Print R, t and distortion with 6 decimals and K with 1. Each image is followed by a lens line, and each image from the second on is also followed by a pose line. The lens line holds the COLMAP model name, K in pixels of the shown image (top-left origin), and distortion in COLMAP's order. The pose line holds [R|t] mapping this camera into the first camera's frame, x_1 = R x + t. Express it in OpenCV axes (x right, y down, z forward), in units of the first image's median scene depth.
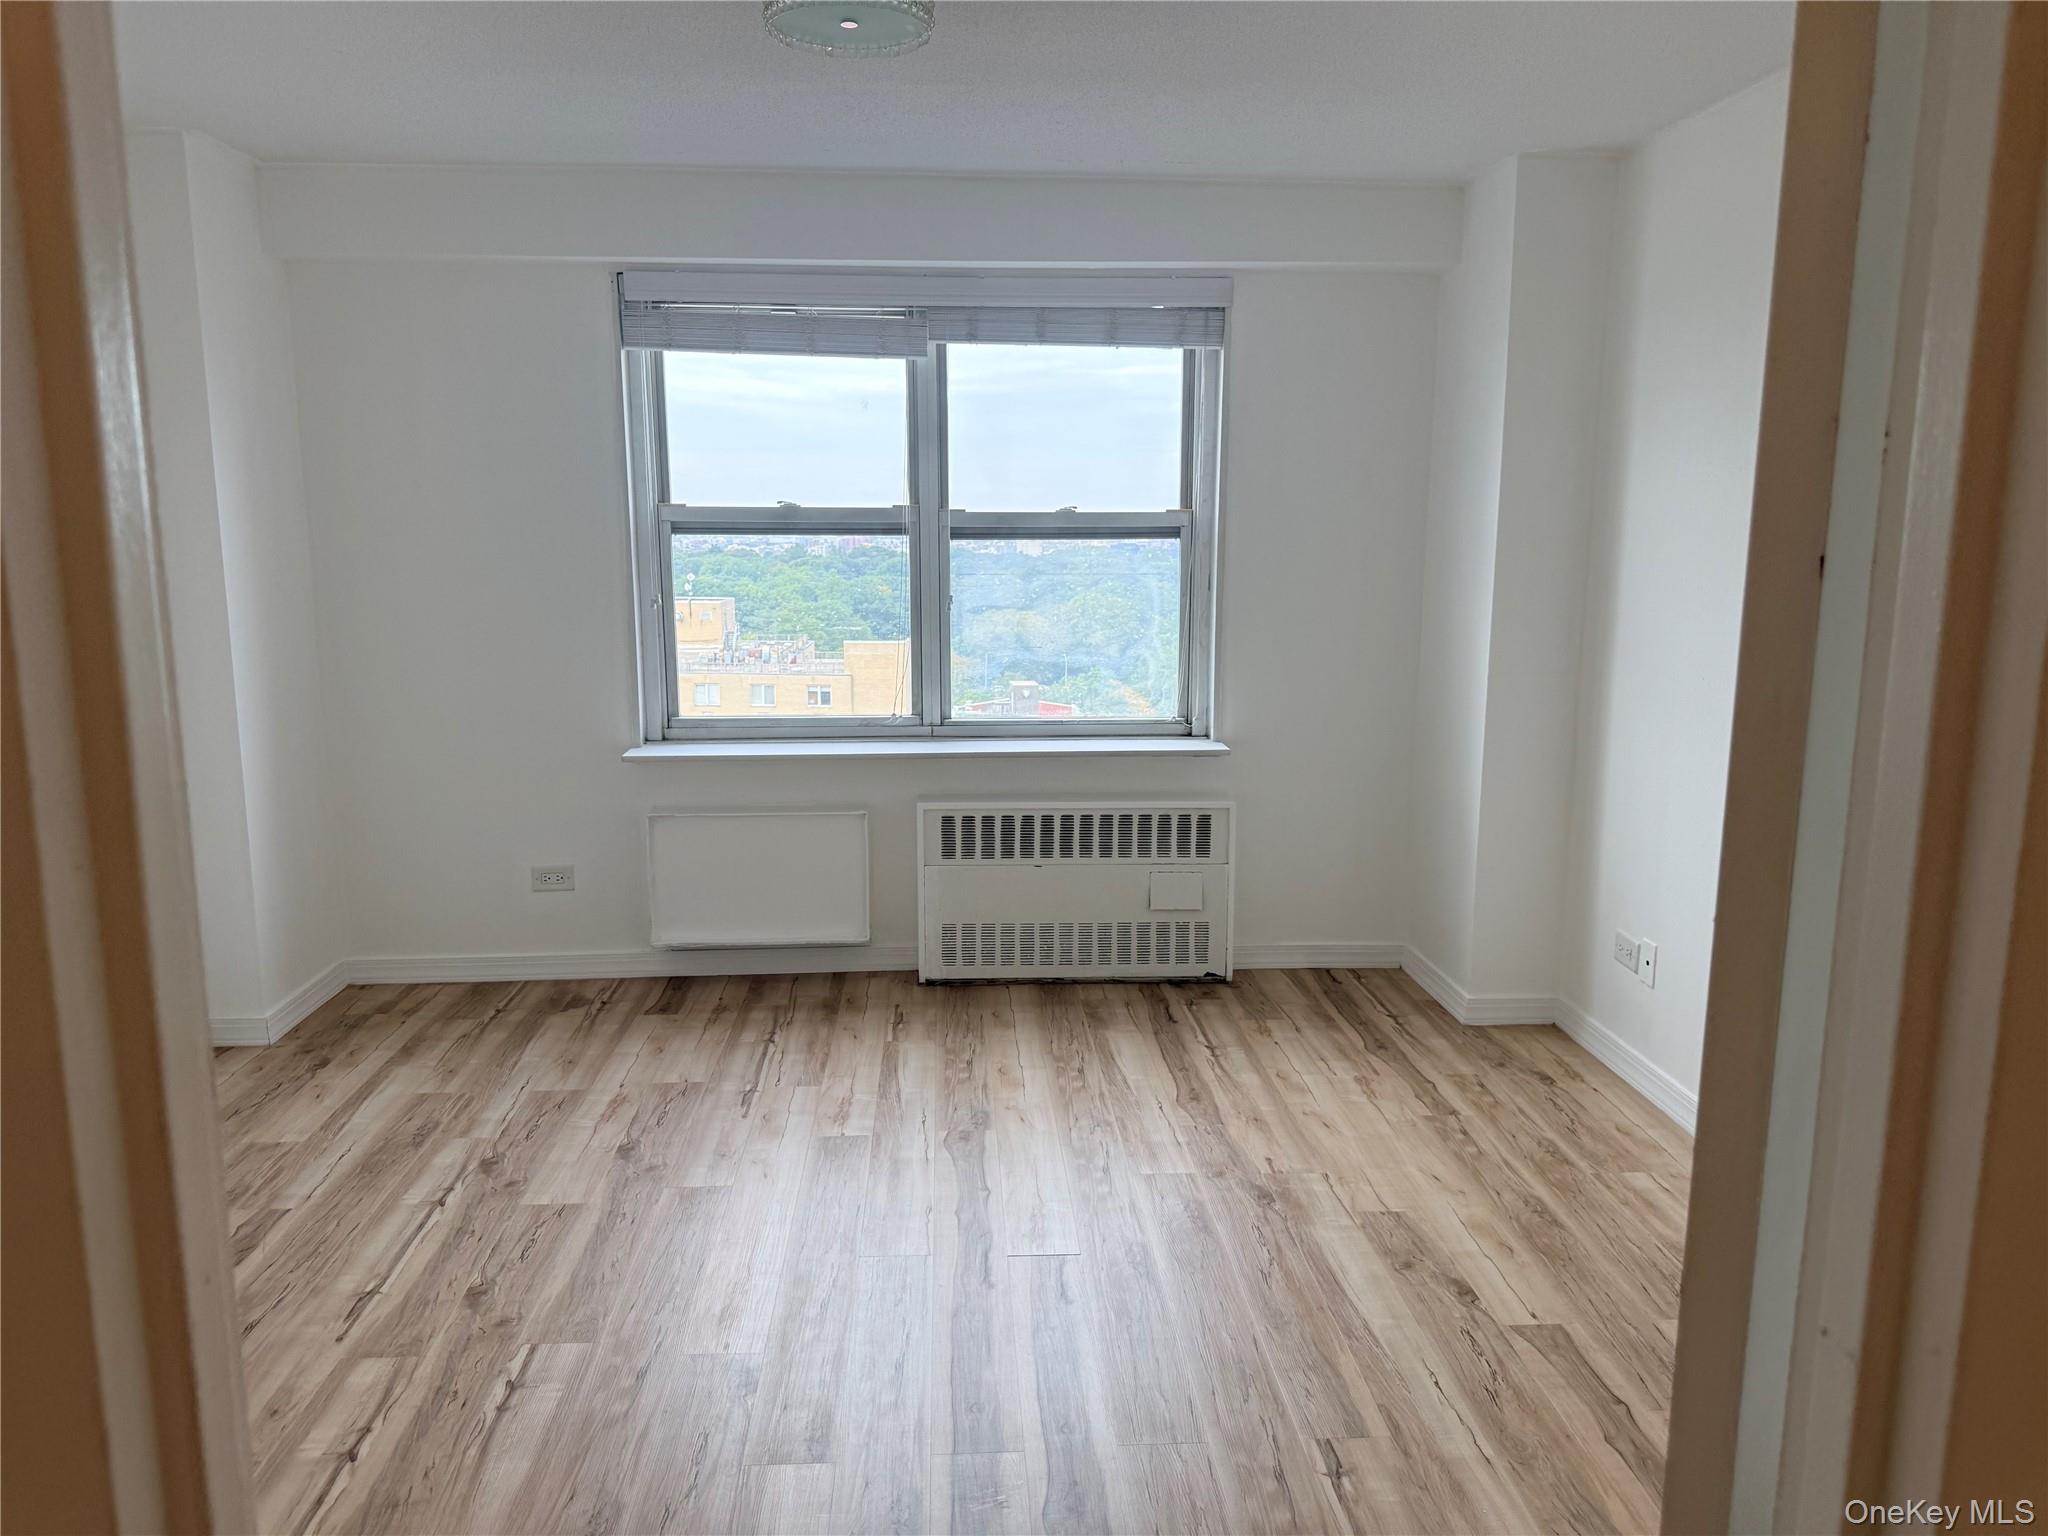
lens RADIAL K [[1447.7, 0, 1024.0], [0, 1447.7, 768.0], [0, 0, 1]] dist [0.007528, -0.000092]
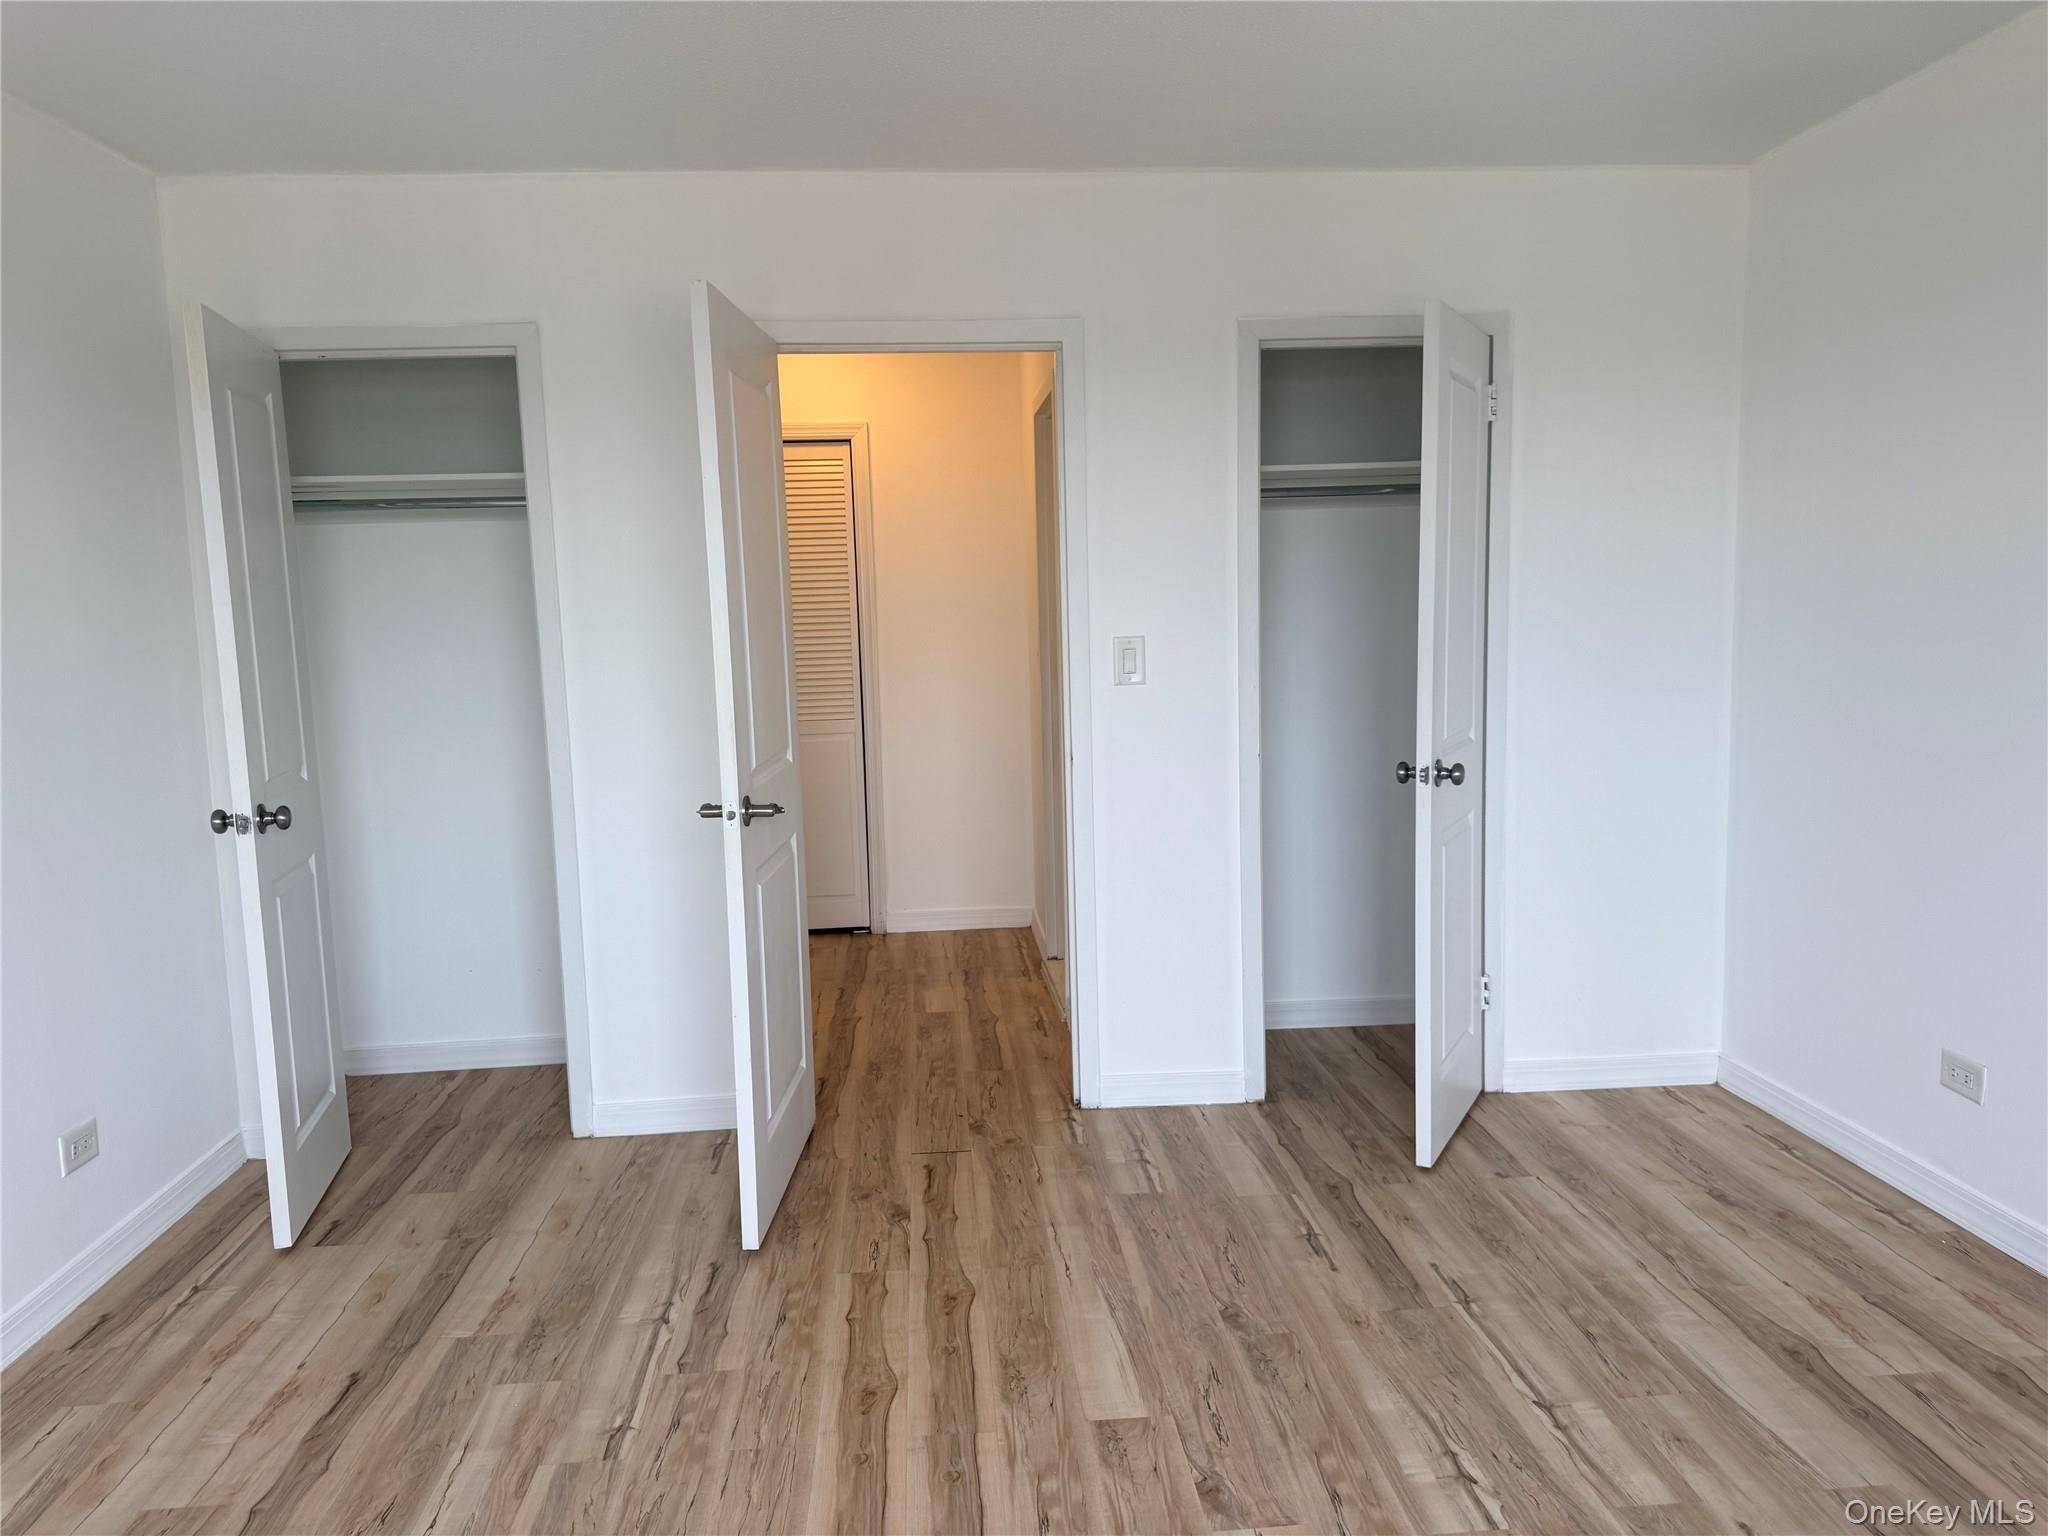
lens RADIAL K [[1447.7, 0, 1024.0], [0, 1447.7, 768.0], [0, 0, 1]] dist [0.007528, -0.000092]
pose [[-0.999513, 0.028150, -0.013437, -0.081282], [0.023012, 0.956268, 0.291586, -0.282766], [0.021058, 0.291135, -0.956450, 1.826485]]
